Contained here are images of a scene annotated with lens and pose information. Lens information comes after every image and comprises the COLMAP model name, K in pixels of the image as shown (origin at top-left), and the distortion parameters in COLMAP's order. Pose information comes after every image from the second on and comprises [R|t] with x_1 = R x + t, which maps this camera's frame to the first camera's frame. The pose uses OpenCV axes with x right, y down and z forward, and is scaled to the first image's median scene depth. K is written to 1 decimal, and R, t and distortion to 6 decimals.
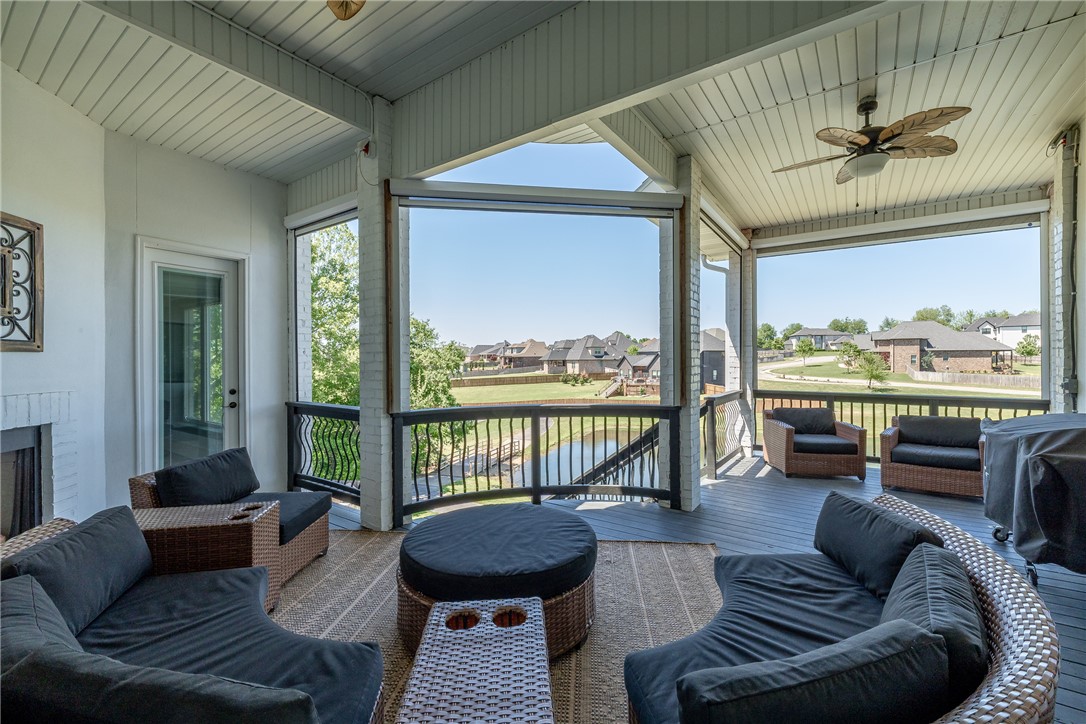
lens RADIAL K [[456.7, 0, 539.7], [0, 456.7, 361.0], [0, 0, 1]] dist [-0.002283, -0.000132]
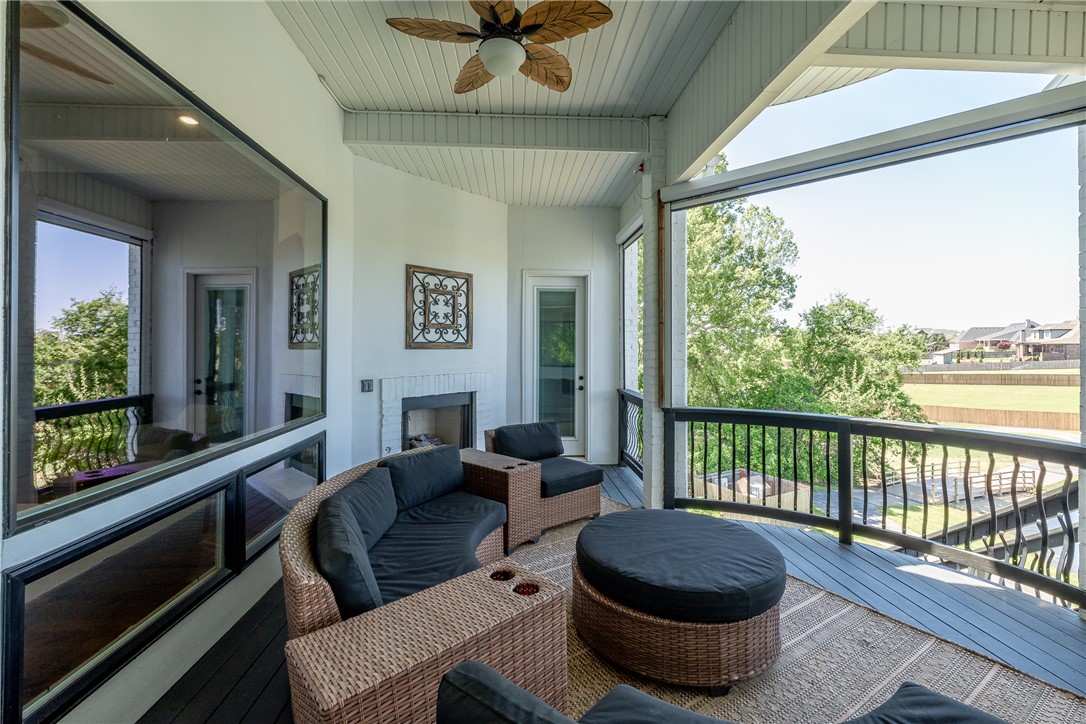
lens RADIAL K [[456.7, 0, 526.4], [0, 456.7, 343.0], [0, 0, 1]] dist [-0.002283, -0.000132]
pose [[0.615869, -0.000849, -0.787848, 0.247264], [-0.007528, 0.999947, -0.006963, -0.020522], [0.787813, 0.010219, 0.615830, 0.072033]]
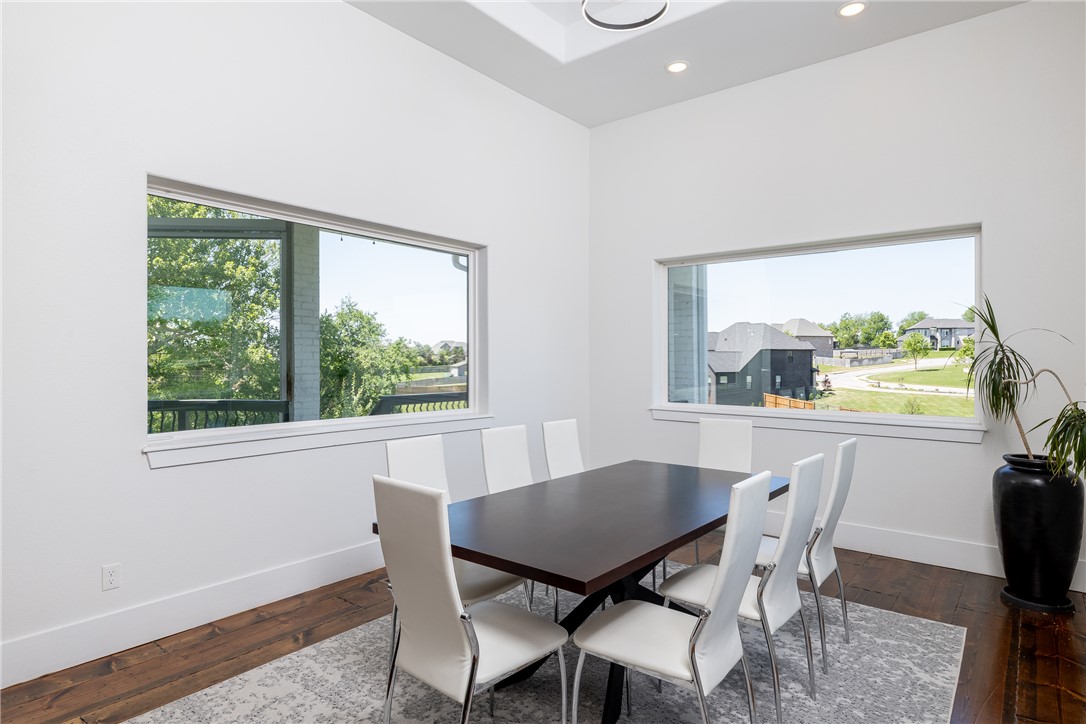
lens RADIAL K [[607.8, 0, 540.3], [0, 607.8, 360.8], [0, 0, 1]] dist [0.036203, 0.000383]
pose [[0.997848, 0.001421, -0.065555, 1.314964], [-0.001655, 0.999992, -0.003513, 0.001697], [0.065550, 0.003614, 0.997843, -0.633300]]
